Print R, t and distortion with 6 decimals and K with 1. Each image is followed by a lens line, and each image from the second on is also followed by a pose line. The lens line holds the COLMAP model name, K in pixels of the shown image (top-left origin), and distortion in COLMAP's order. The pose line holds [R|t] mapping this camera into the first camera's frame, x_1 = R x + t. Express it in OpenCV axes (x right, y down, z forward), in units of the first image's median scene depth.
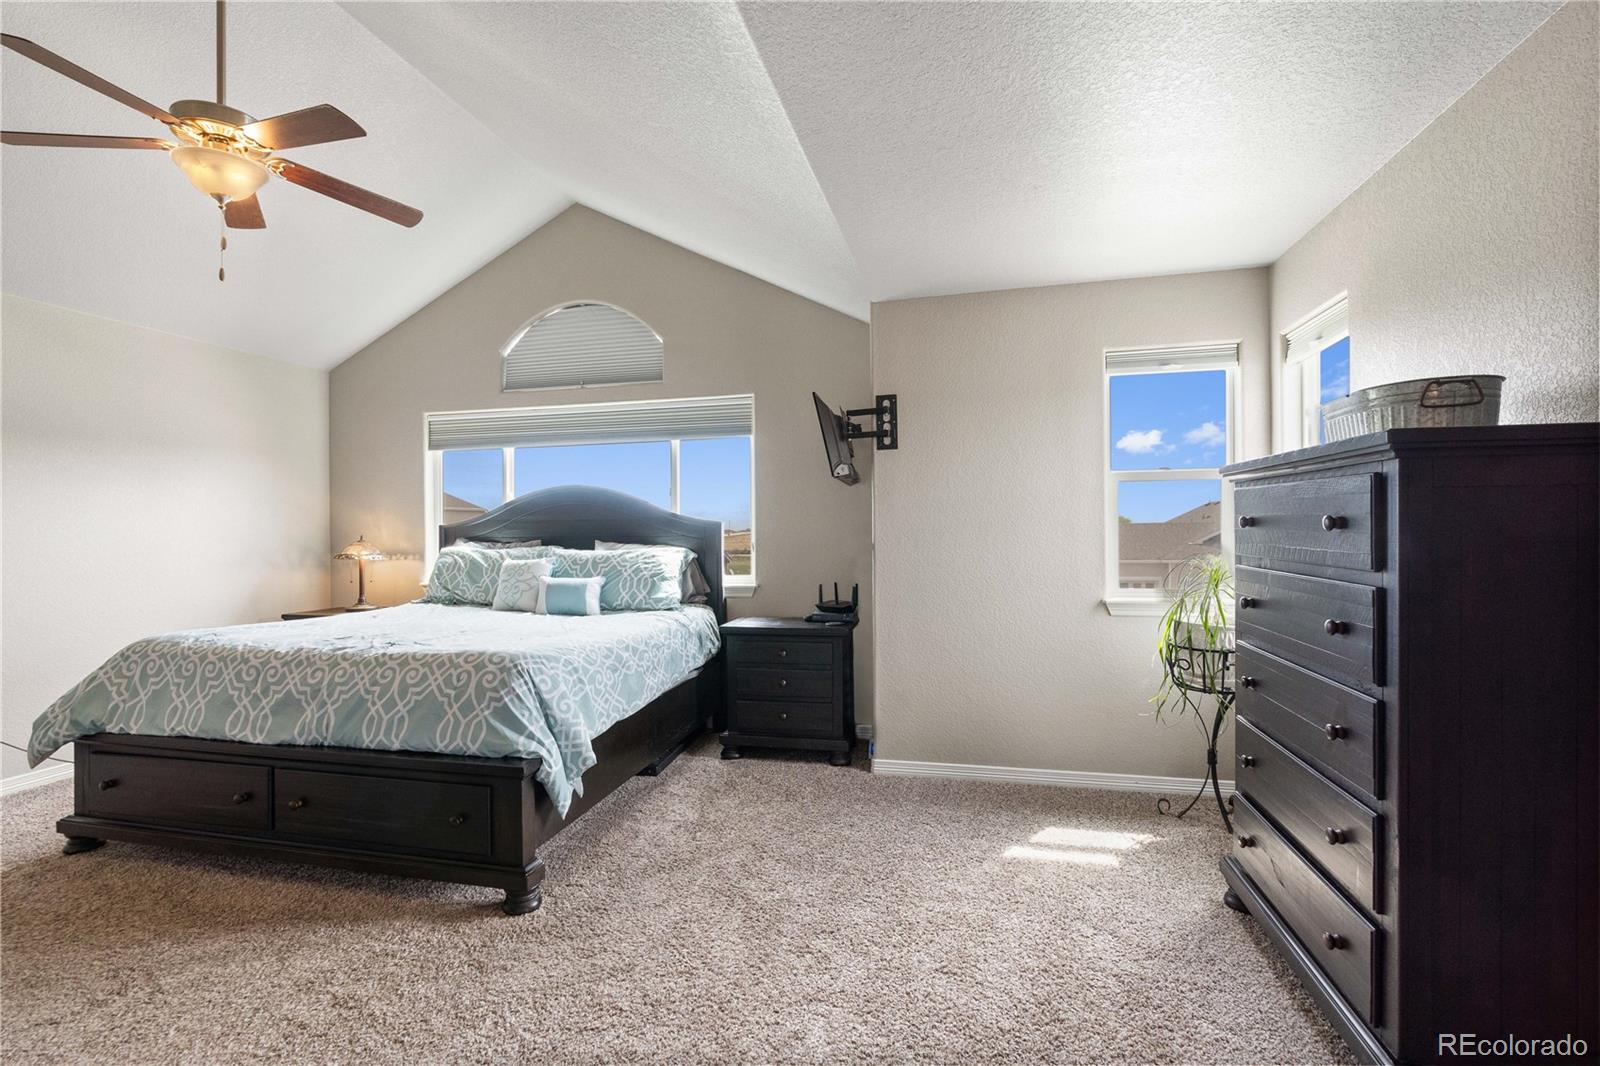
lens RADIAL K [[731.9, 0, 798.3], [0, 731.9, 534.3], [0, 0, 1]] dist [-0.004901, 0.000471]
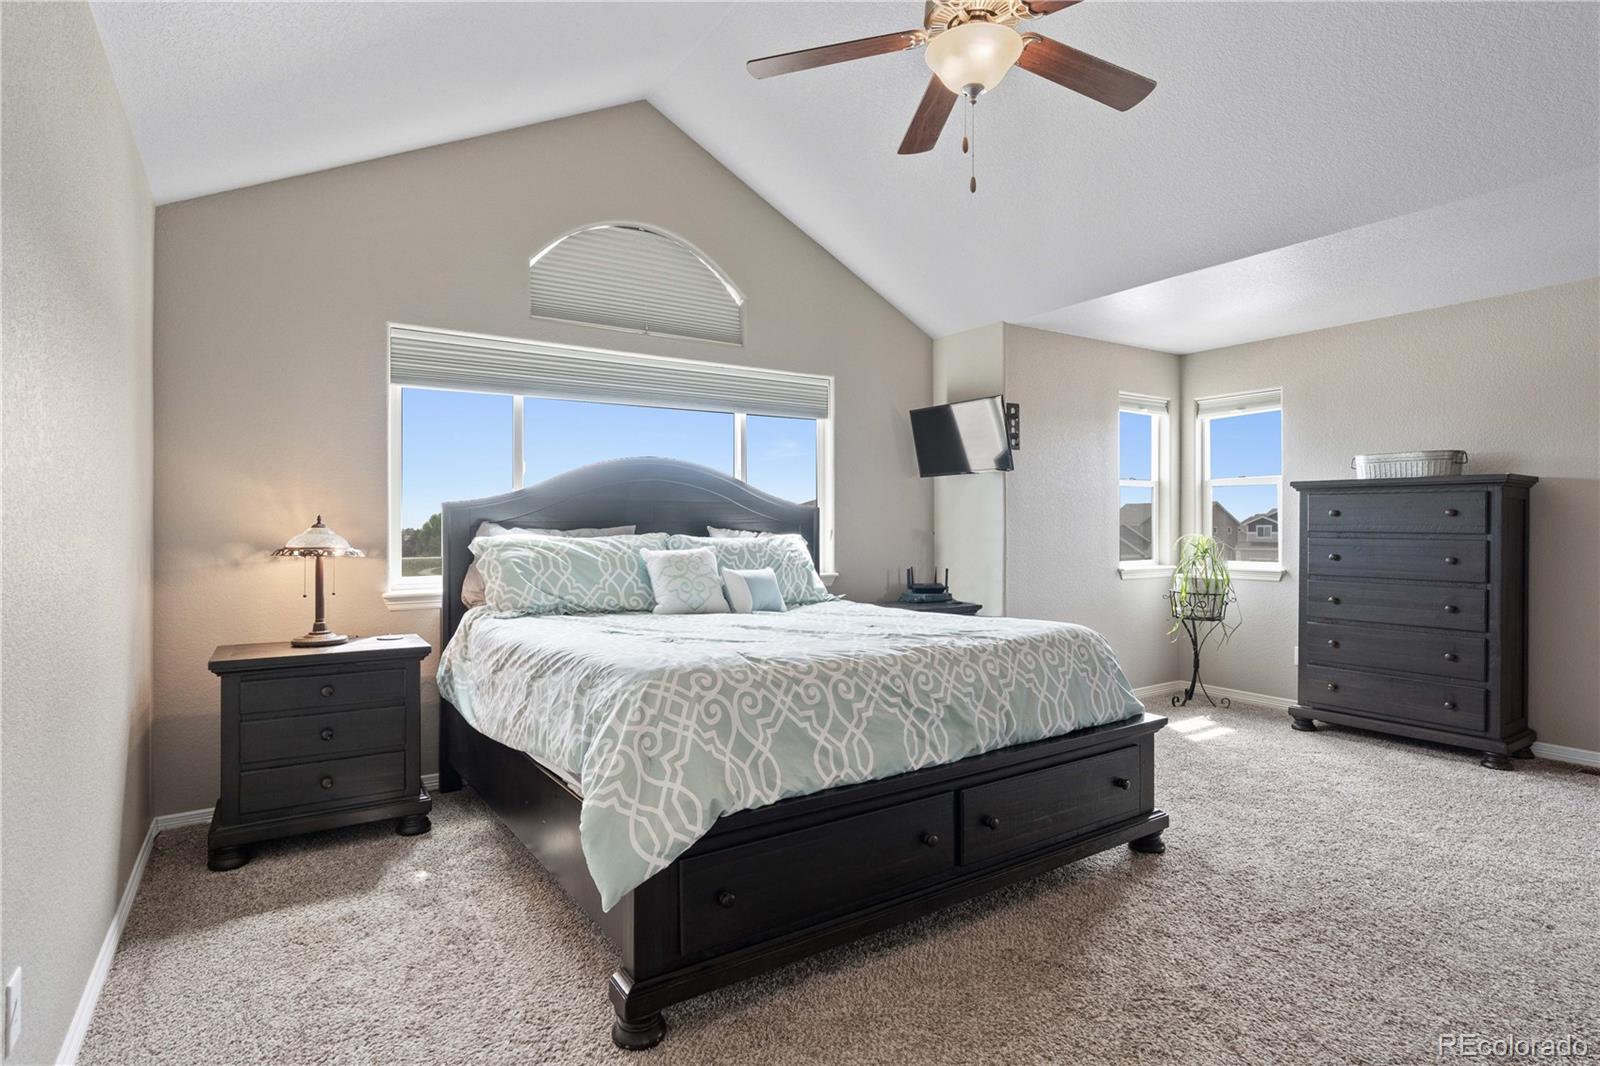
lens RADIAL K [[818.4, 0, 805.7], [0, 818.4, 526.9], [0, 0, 1]] dist [0.006990, 0.000339]
pose [[0.673366, 0.008269, 0.739263, -0.940480], [0.000924, 0.999927, -0.012026, 0.021550], [-0.739309, 0.008781, 0.673309, 0.310900]]
